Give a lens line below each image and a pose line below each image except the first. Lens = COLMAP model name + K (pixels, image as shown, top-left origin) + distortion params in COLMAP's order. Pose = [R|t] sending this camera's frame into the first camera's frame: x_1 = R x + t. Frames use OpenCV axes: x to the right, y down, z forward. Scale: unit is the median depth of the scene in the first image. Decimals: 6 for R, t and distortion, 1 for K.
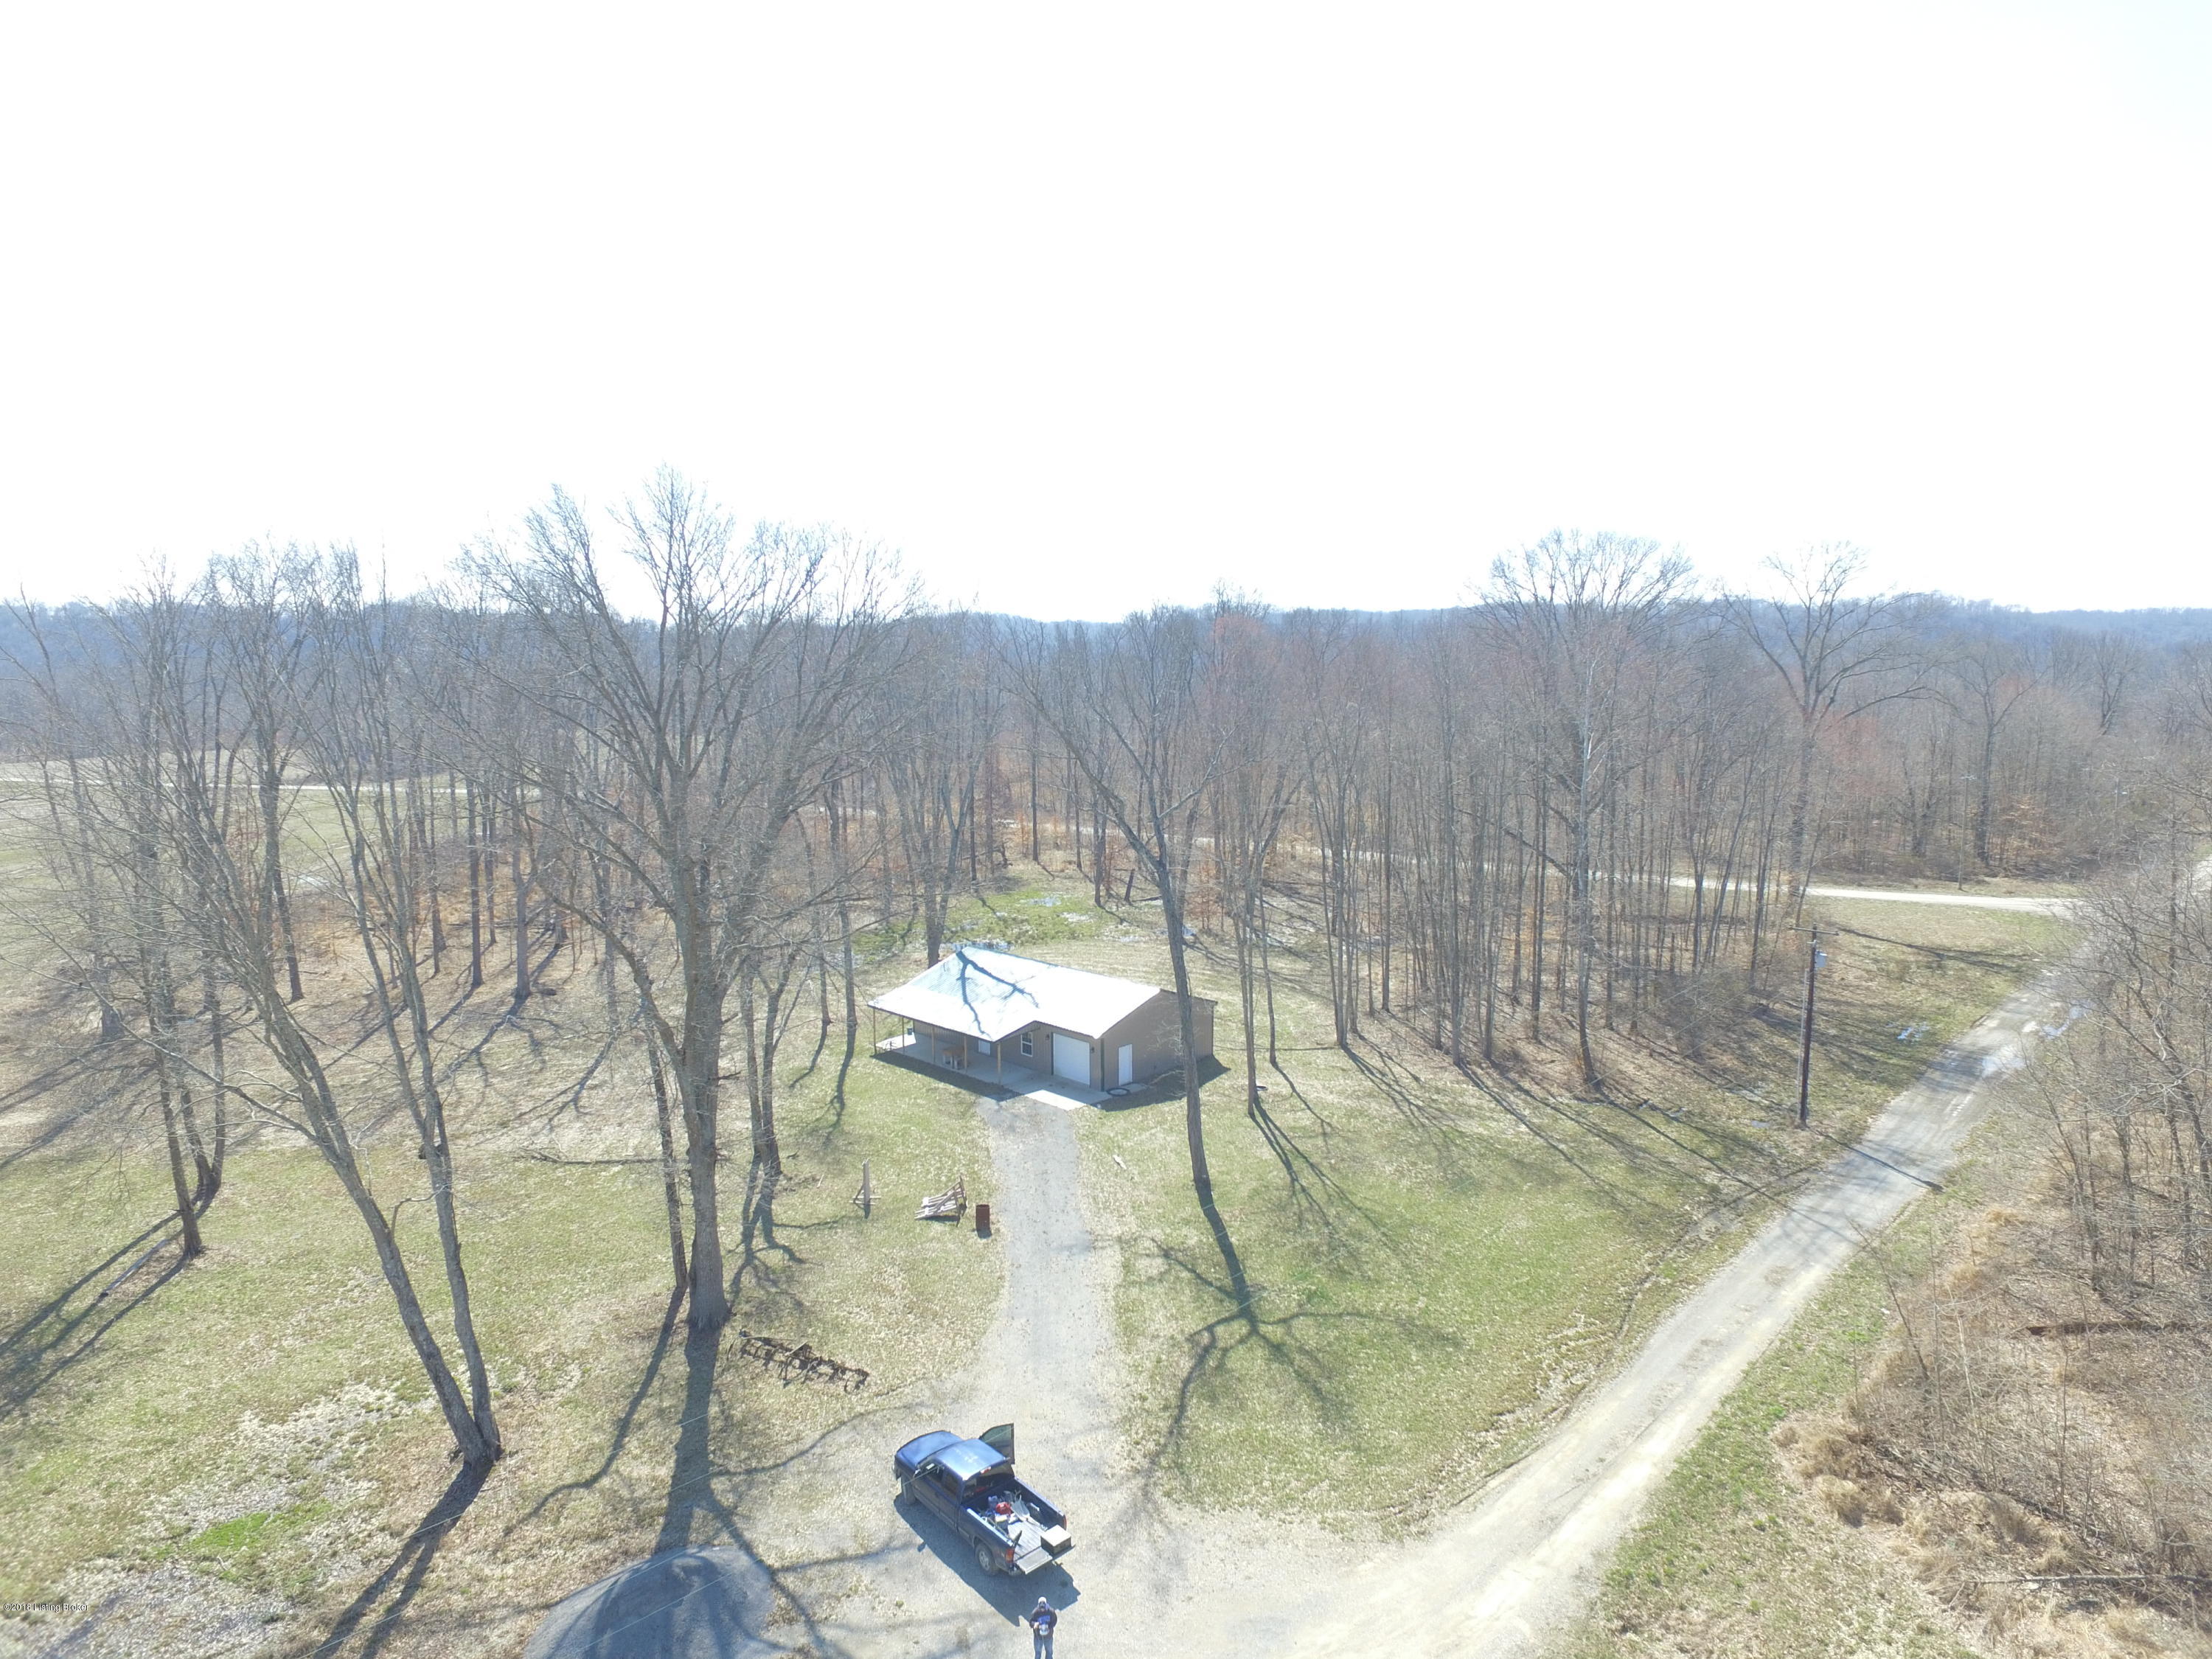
lens RADIAL K [[1288.1, 0, 1128.3], [0, 1288.1, 775.4], [0, 0, 1]] dist [-0.009295, 0.016438]
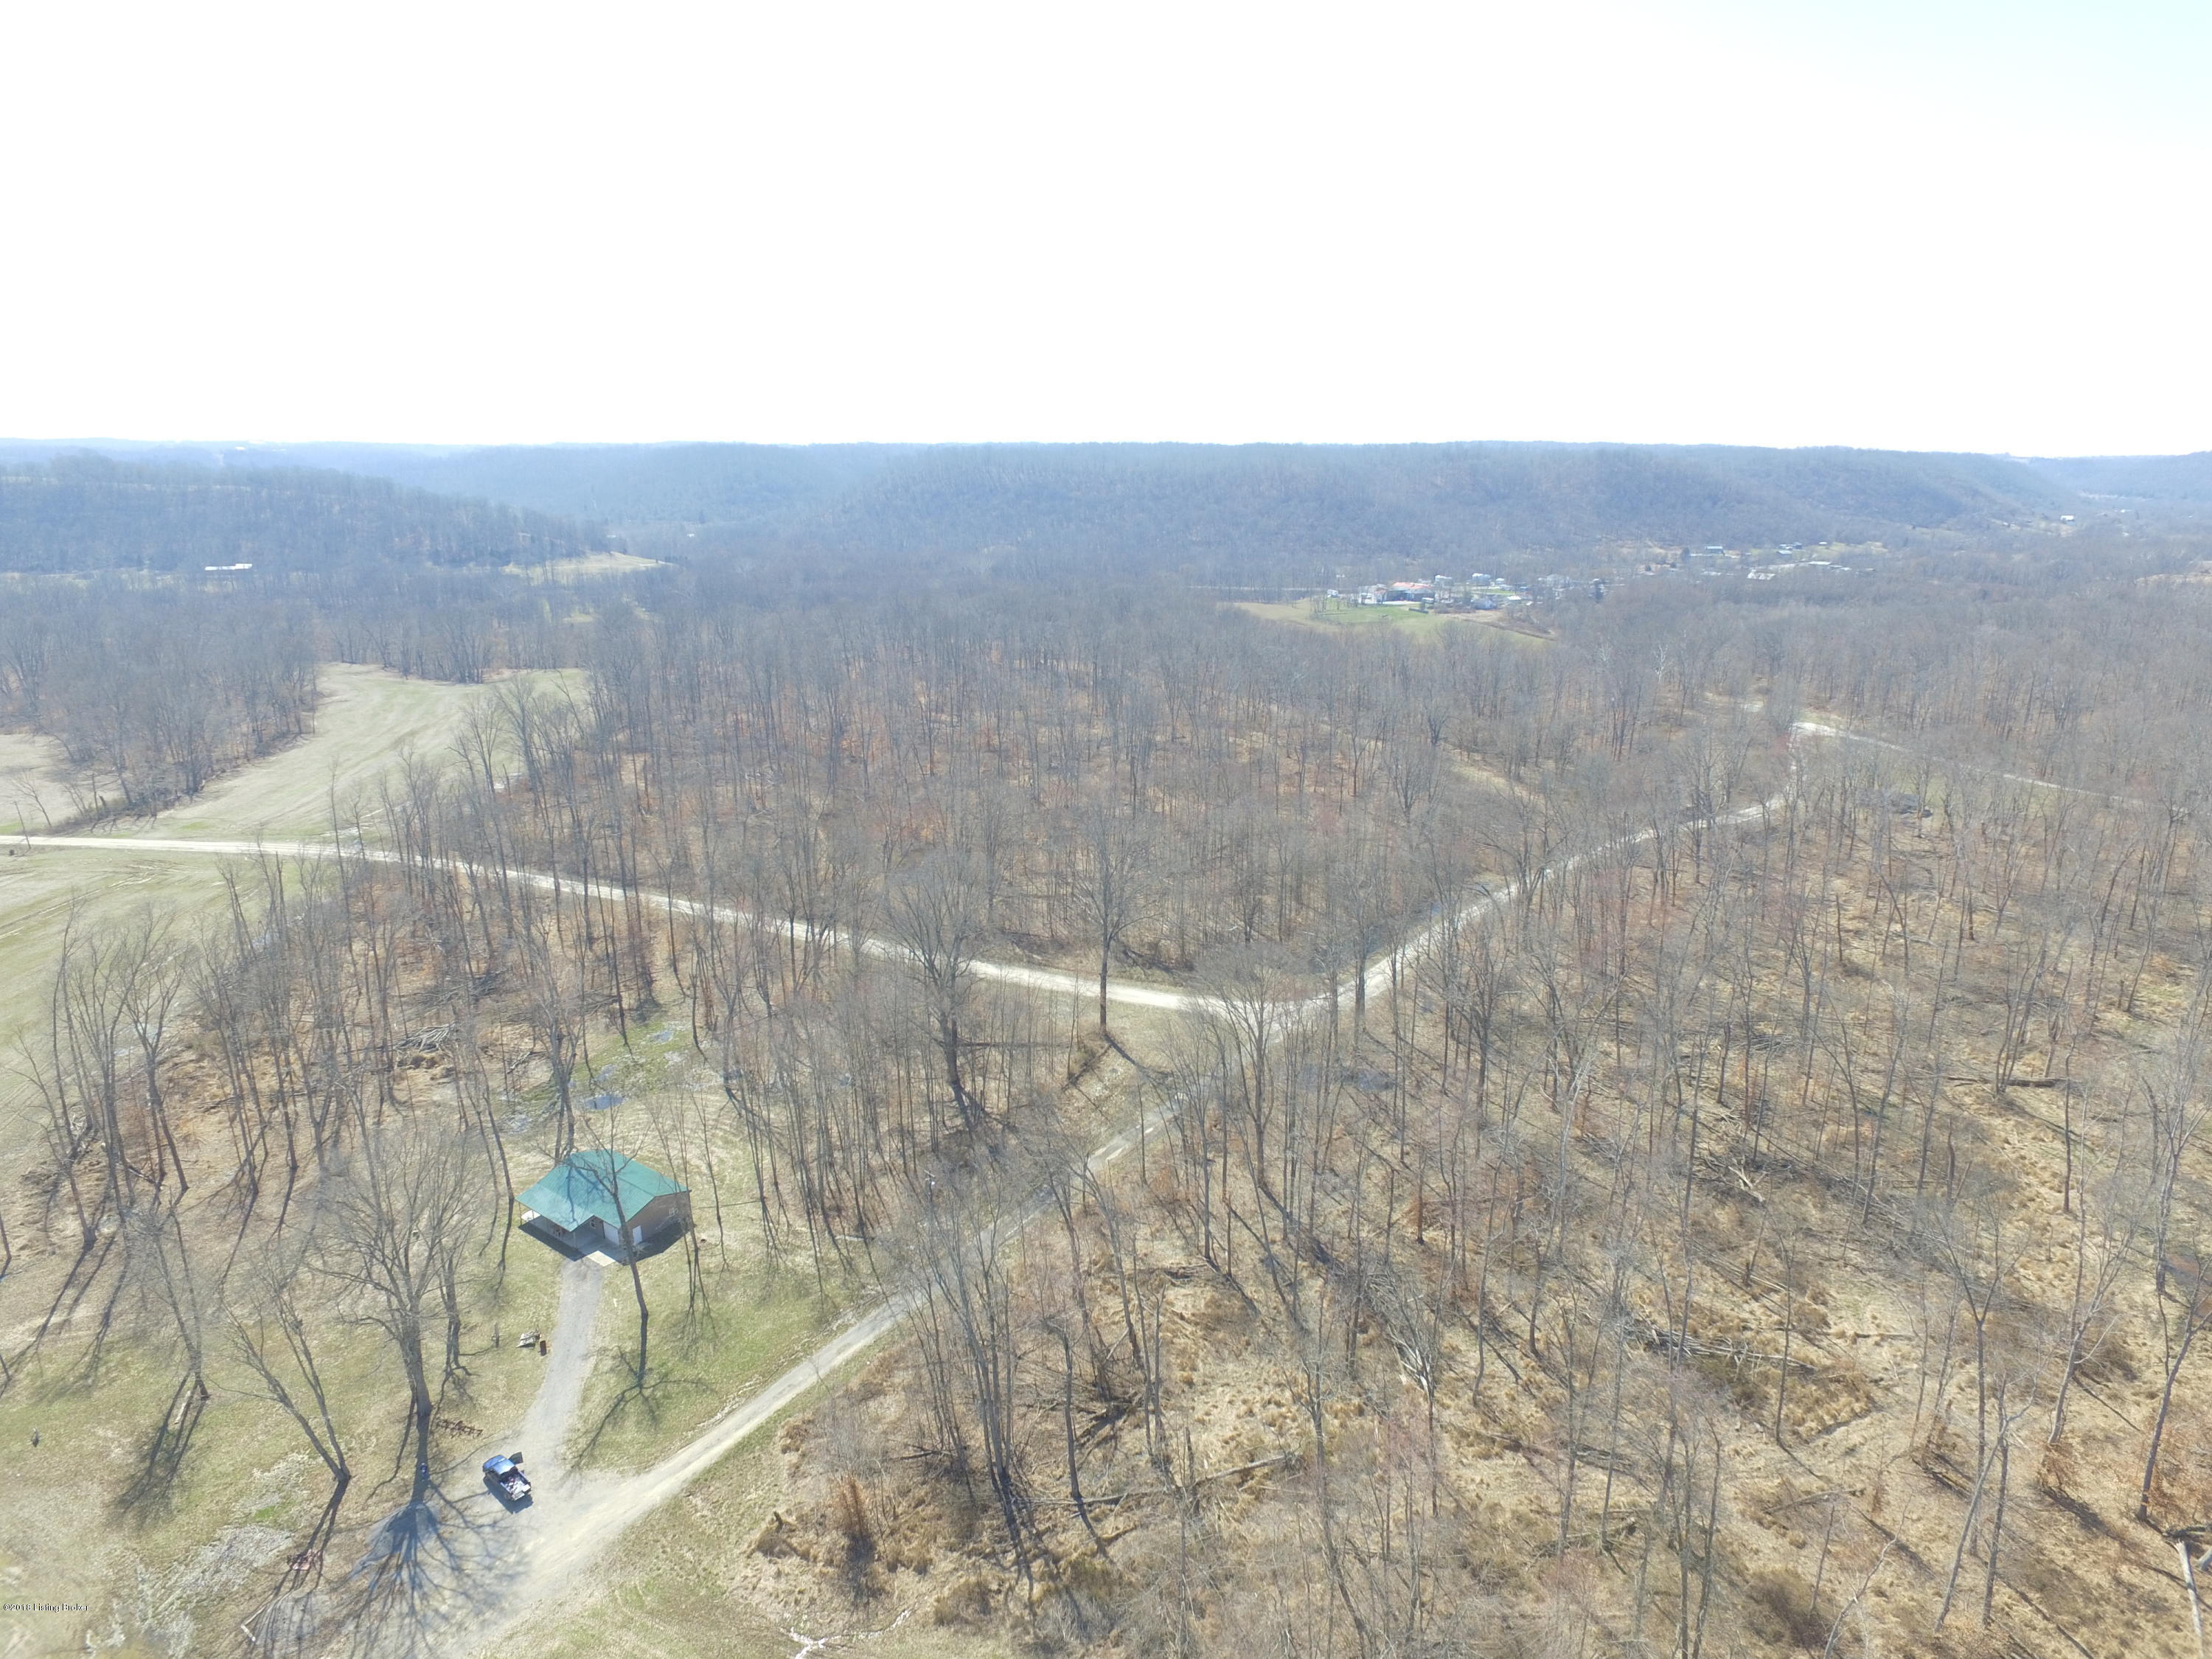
lens RADIAL K [[1288.1, 0, 1109.7], [0, 1288.1, 811.2], [0, 0, 1]] dist [-0.009295, 0.016438]
pose [[0.990245, -0.044147, 0.132158, 0.908293], [0.020719, 0.984589, 0.173653, -1.437408], [-0.137788, -0.169221, 0.975899, -1.857769]]
